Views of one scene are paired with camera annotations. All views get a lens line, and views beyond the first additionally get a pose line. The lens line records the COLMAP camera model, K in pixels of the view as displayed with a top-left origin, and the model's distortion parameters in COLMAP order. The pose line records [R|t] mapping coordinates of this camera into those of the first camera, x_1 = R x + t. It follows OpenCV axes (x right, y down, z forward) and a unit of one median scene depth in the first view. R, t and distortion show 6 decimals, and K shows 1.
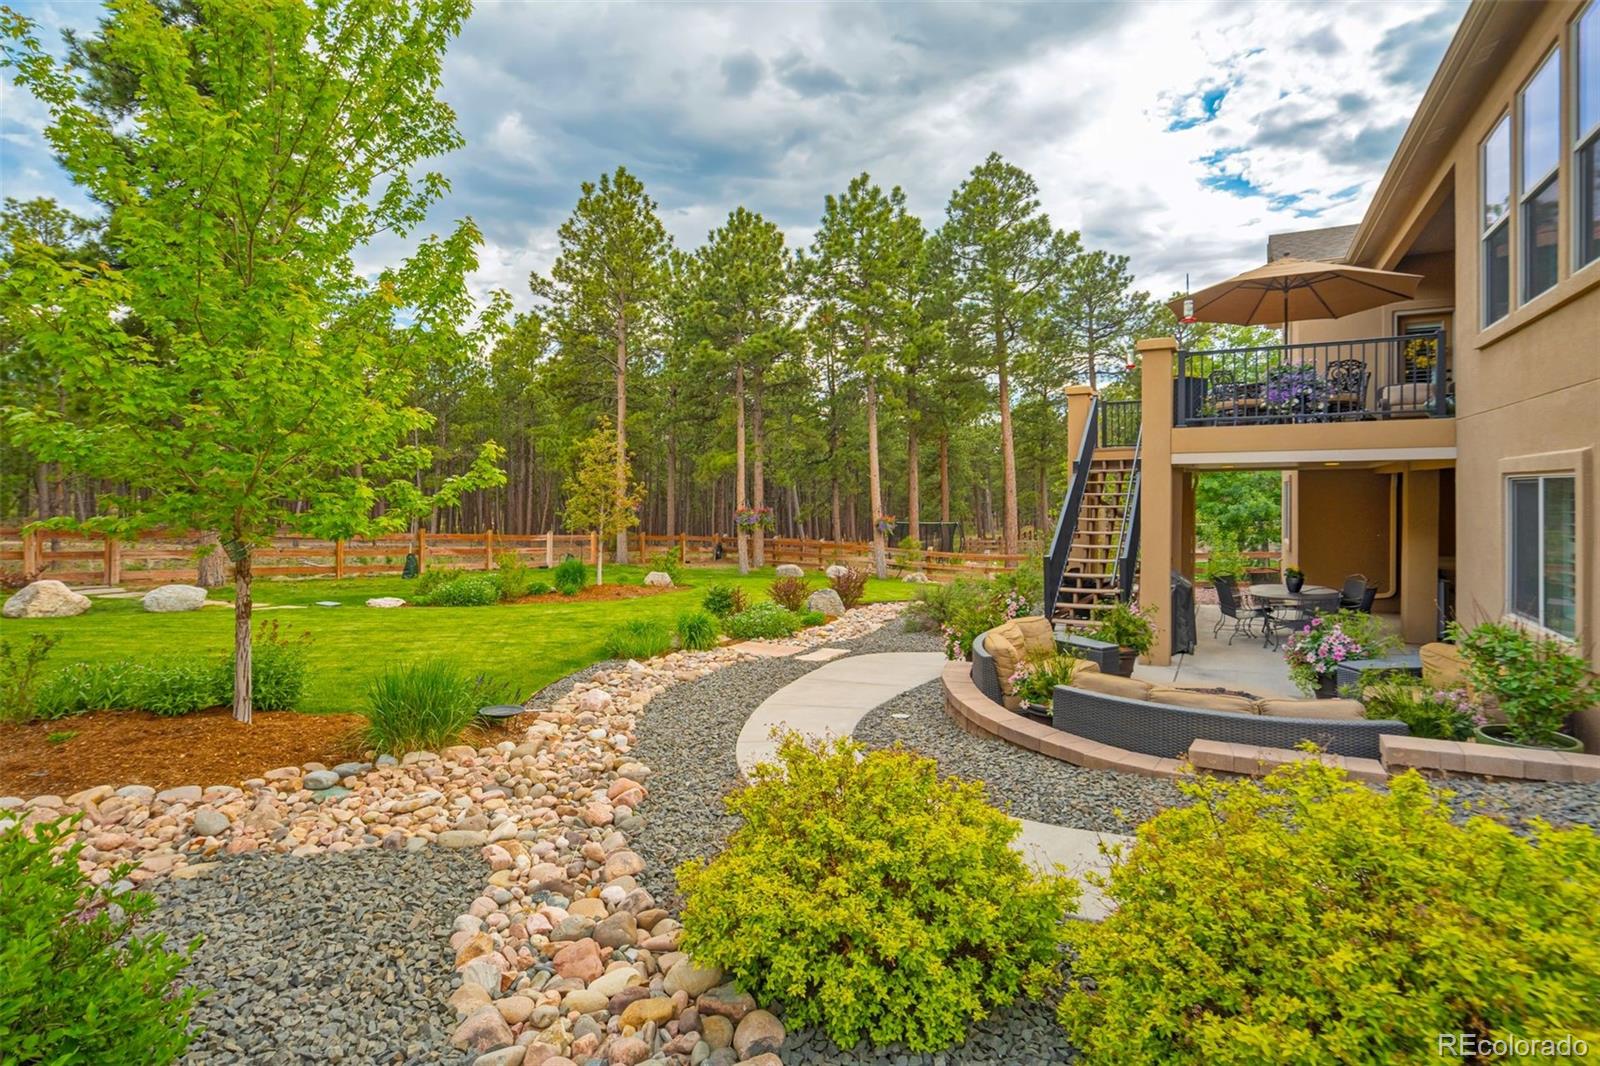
lens RADIAL K [[749.8, 0, 801.0], [0, 749.8, 468.7], [0, 0, 1]] dist [-0.003220, -0.000328]
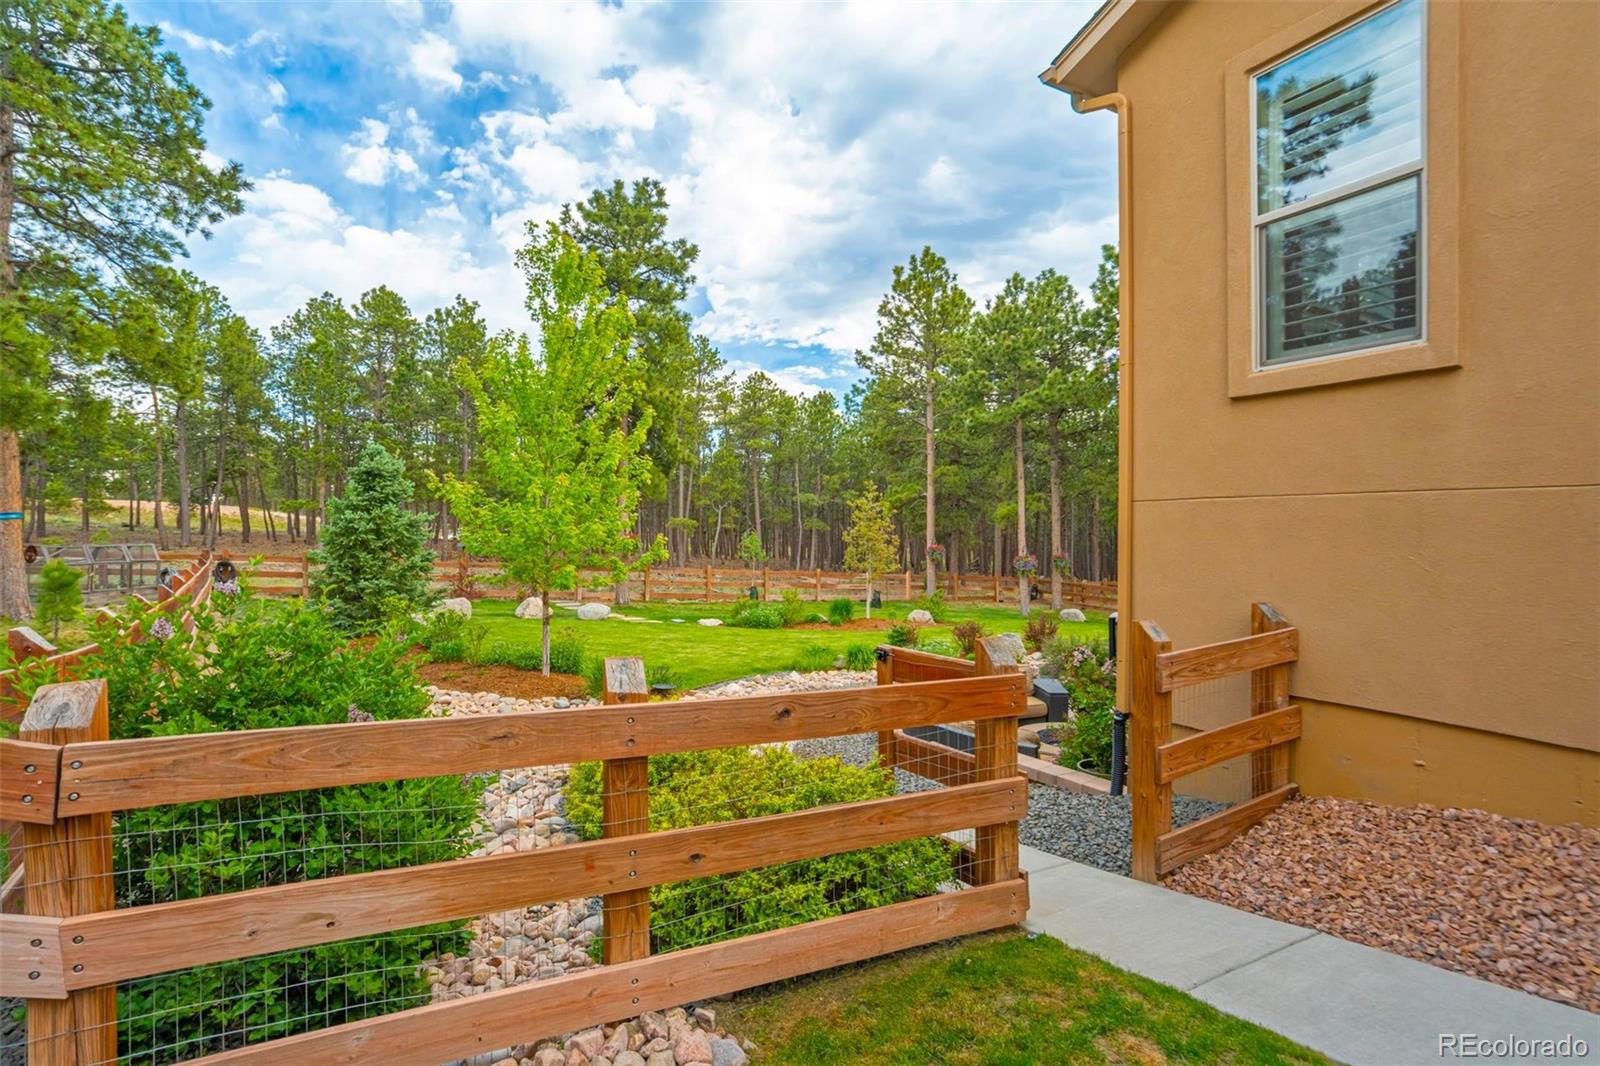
lens RADIAL K [[756.7, 0, 801.9], [0, 756.7, 521.1], [0, 0, 1]] dist [-0.045329, 0.021278]
pose [[0.862087, -0.008004, -0.506697, 0.195403], [0.022055, 0.999520, 0.021735, -0.024796], [0.506280, -0.029913, 0.861850, -0.088633]]
